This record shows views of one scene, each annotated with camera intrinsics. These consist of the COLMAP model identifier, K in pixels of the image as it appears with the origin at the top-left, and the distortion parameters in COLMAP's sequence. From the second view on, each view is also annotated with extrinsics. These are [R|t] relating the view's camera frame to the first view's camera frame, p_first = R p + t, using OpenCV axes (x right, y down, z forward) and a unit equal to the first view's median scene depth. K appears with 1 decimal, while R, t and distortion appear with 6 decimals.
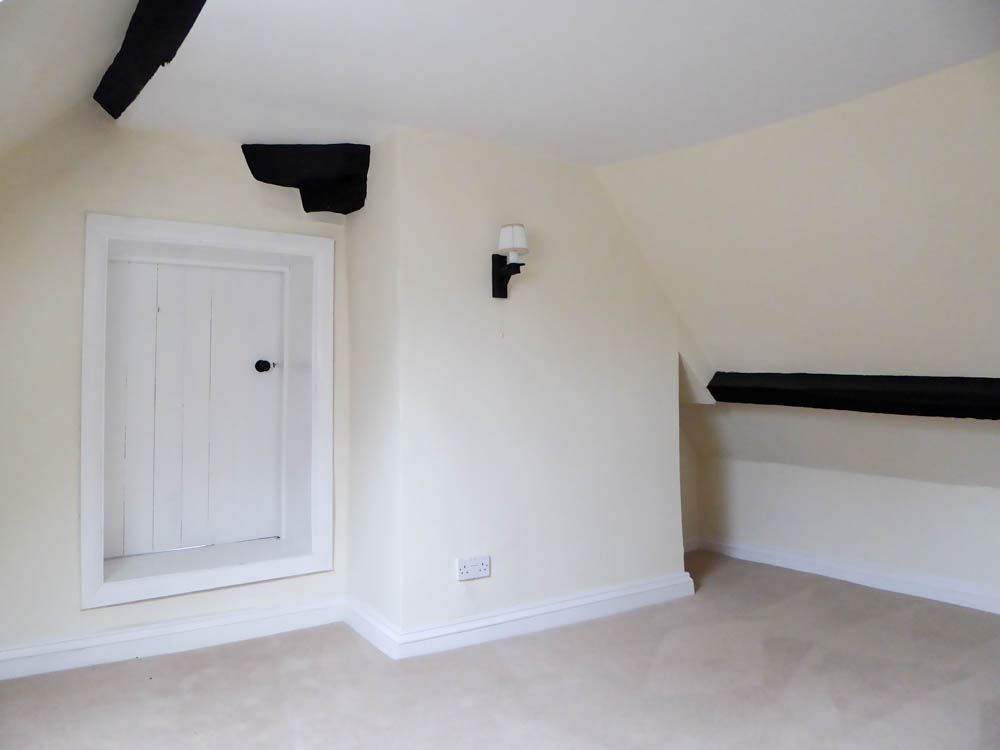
lens RADIAL K [[750.1, 0, 500.0], [0, 750.1, 375.0], [0, 0, 1]] dist [0.004069, 0.003789]
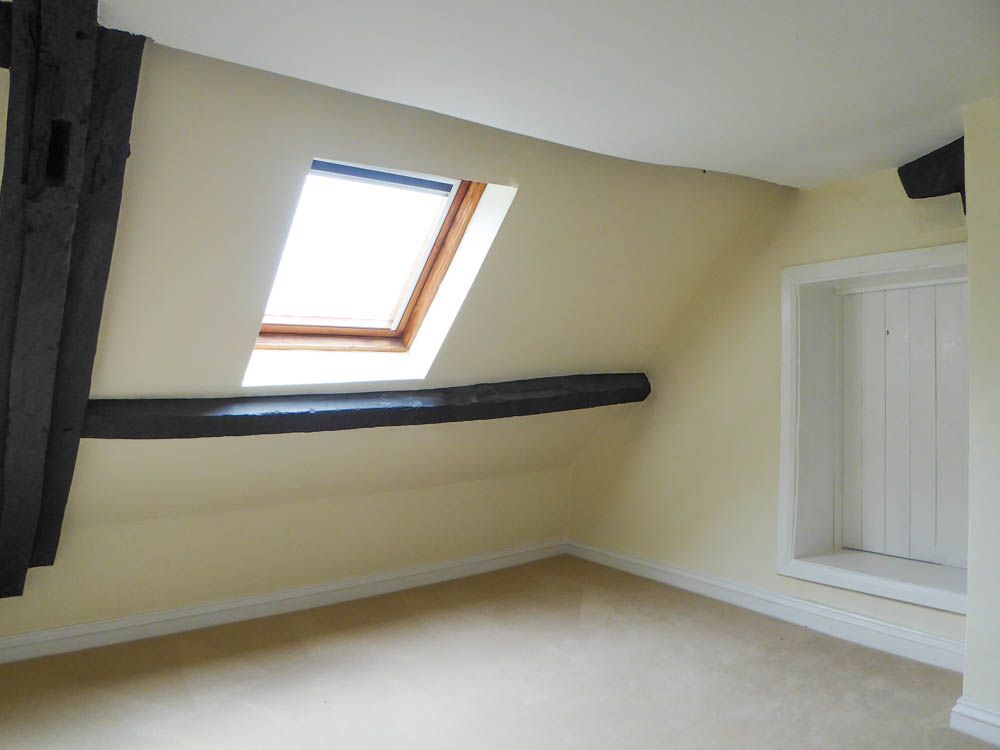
lens RADIAL K [[750.1, 0, 500.0], [0, 750.1, 375.0], [0, 0, 1]] dist [0.004069, 0.003789]
pose [[0.068545, -0.005207, -0.997634, 0.634678], [-0.001417, 0.999985, -0.005317, -0.019520], [0.997647, 0.001778, 0.068537, 0.388898]]
